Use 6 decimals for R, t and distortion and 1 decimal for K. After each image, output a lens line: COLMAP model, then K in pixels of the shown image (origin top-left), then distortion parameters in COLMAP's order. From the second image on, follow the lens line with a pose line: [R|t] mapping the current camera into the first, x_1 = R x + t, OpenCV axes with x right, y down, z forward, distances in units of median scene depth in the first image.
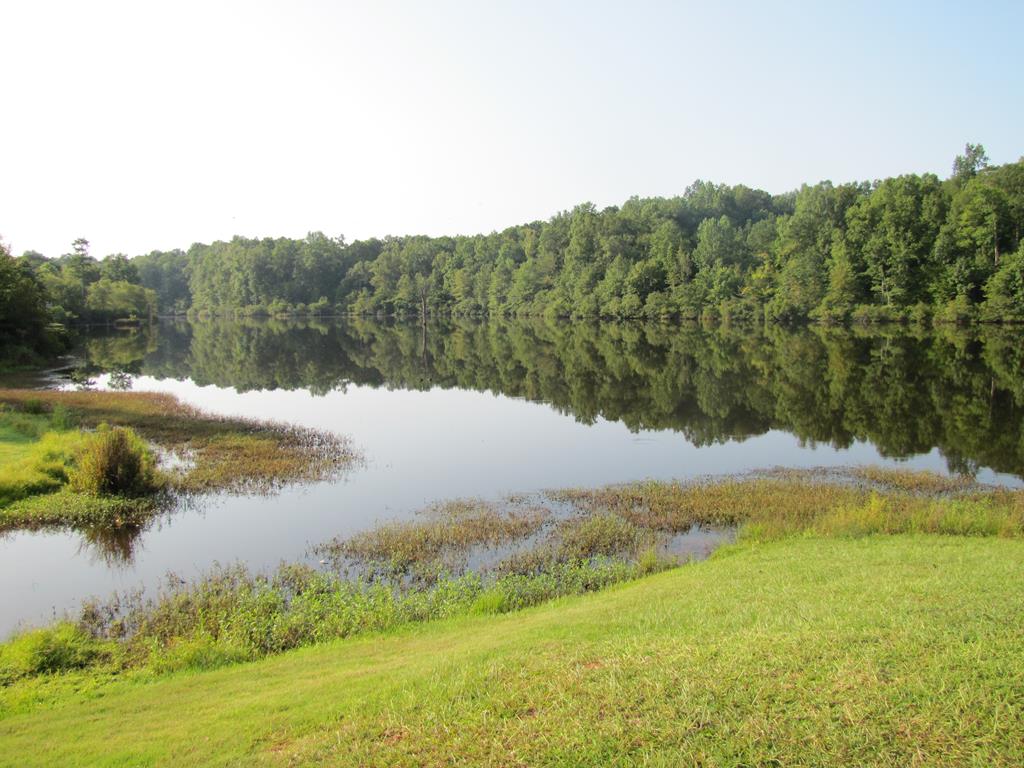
lens RADIAL K [[855.0, 0, 511.8], [0, 855.0, 368.8], [0, 0, 1]] dist [-0.183684, 0.161703]
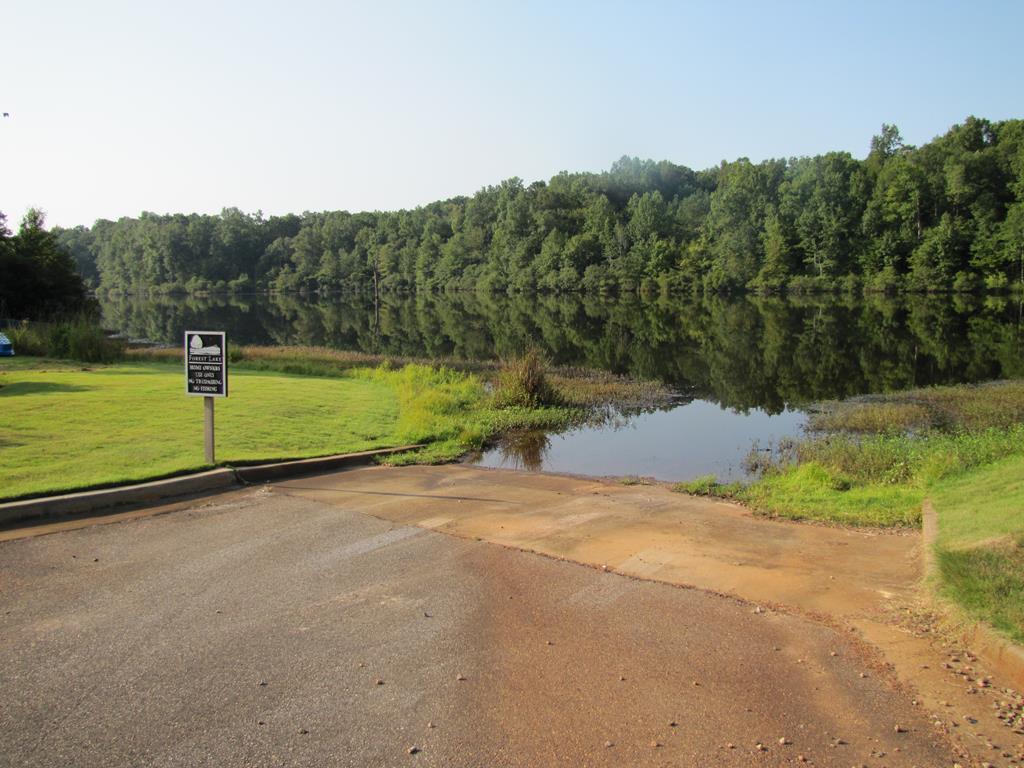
lens RADIAL K [[855.0, 0, 516.9], [0, 855.0, 368.5], [0, 0, 1]] dist [-0.183684, 0.161703]
pose [[0.992873, -0.017221, 0.117927, -0.044593], [0.014078, 0.999525, 0.027433, 0.004664], [-0.118344, -0.025578, 0.992643, -0.009694]]
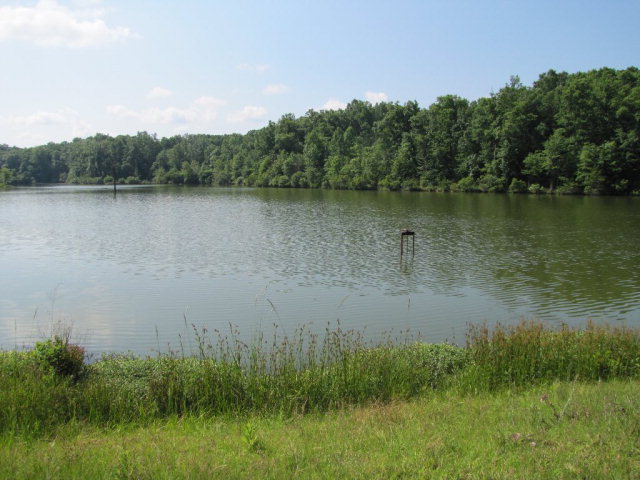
lens RADIAL K [[534.3, 0, 316.1], [0, 534.3, 234.4], [0, 0, 1]] dist [-0.183684, 0.161703]
pose [[0.999892, 0.013050, 0.006712, 0.196288], [-0.013233, 0.999517, 0.028114, -0.001965], [-0.006342, -0.028200, 0.999582, 0.028392]]
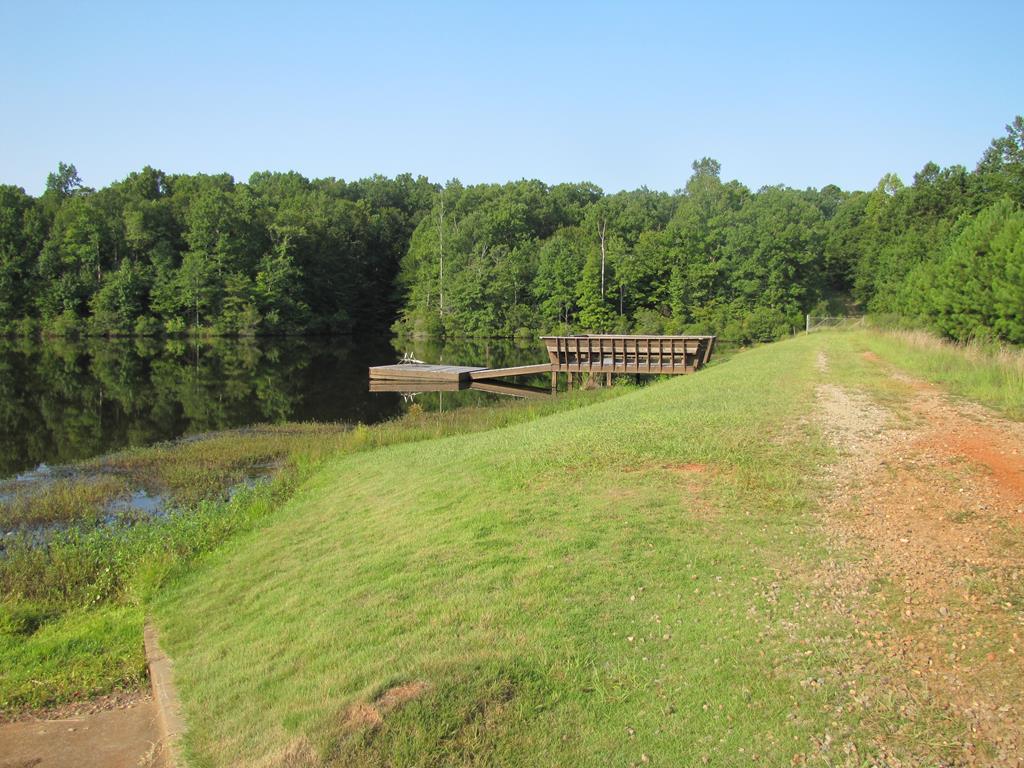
lens RADIAL K [[855.0, 0, 513.6], [0, 855.0, 368.6], [0, 0, 1]] dist [-0.183684, 0.161703]
pose [[0.509775, -0.032027, 0.859712, -0.038384], [0.050867, 0.998681, 0.007042, 0.003260], [-0.858803, 0.040141, 0.510731, 0.001216]]
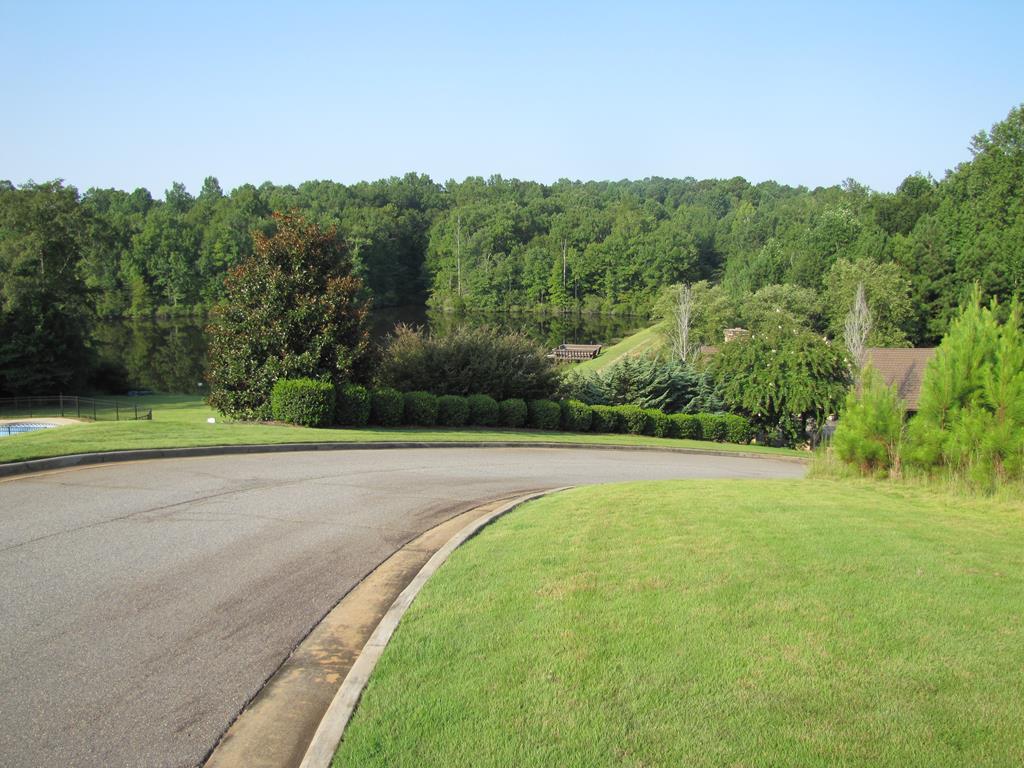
lens RADIAL K [[855.0, 0, 513.1], [0, 855.0, 375.4], [0, 0, 1]] dist [-0.183684, 0.161703]
pose [[0.466597, -0.114711, 0.877000, -0.467554], [0.061285, 0.993364, 0.097326, -0.046970], [-0.882344, 0.008335, 0.470530, -0.192608]]
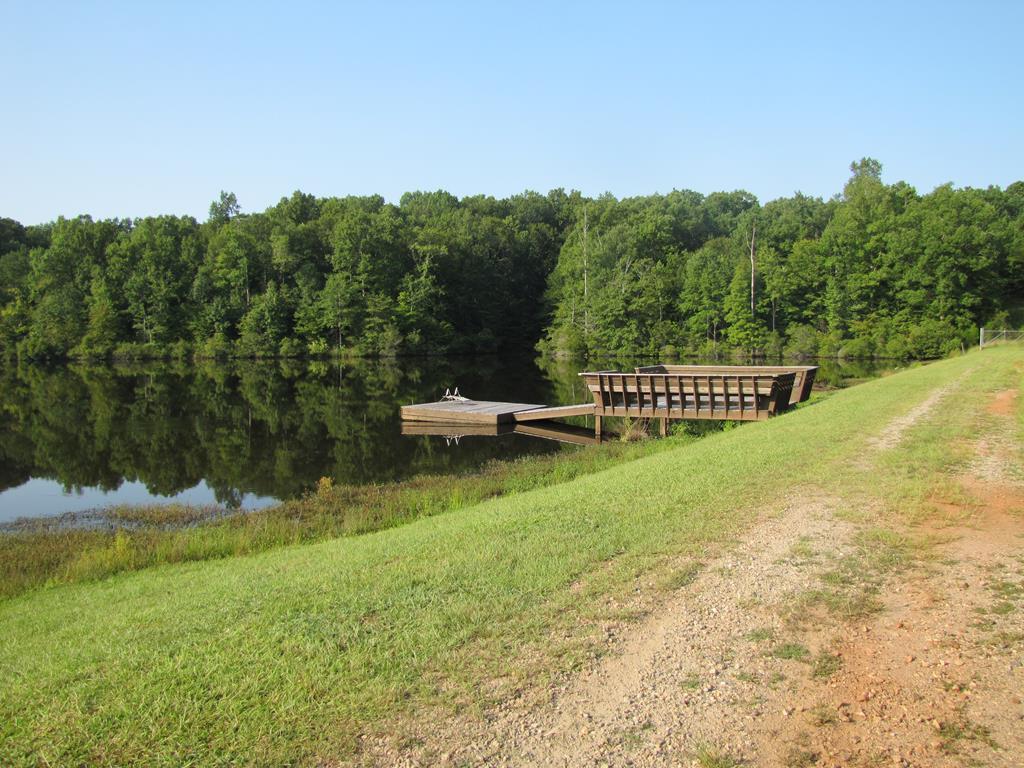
lens RADIAL K [[855.0, 0, 514.2], [0, 855.0, 367.0], [0, 0, 1]] dist [-0.183684, 0.161703]
pose [[0.669787, -0.020224, 0.742278, 0.000971], [0.055381, 0.998205, -0.022776, -0.000046], [-0.740486, 0.056364, 0.669705, -0.001833]]
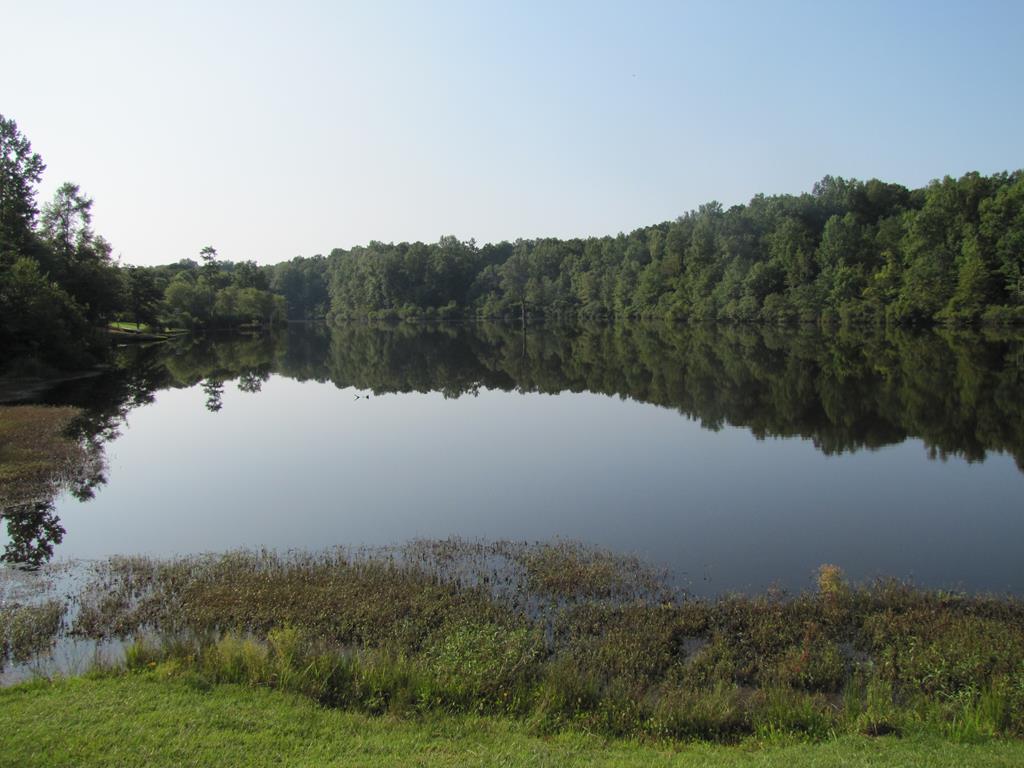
lens RADIAL K [[855.0, 0, 519.0], [0, 855.0, 369.3], [0, 0, 1]] dist [-0.183684, 0.161703]
pose [[0.986436, 0.002526, -0.164127, 0.041388], [-0.002839, 0.999995, -0.001673, -0.002766], [0.164122, 0.002116, 0.986438, 0.018349]]
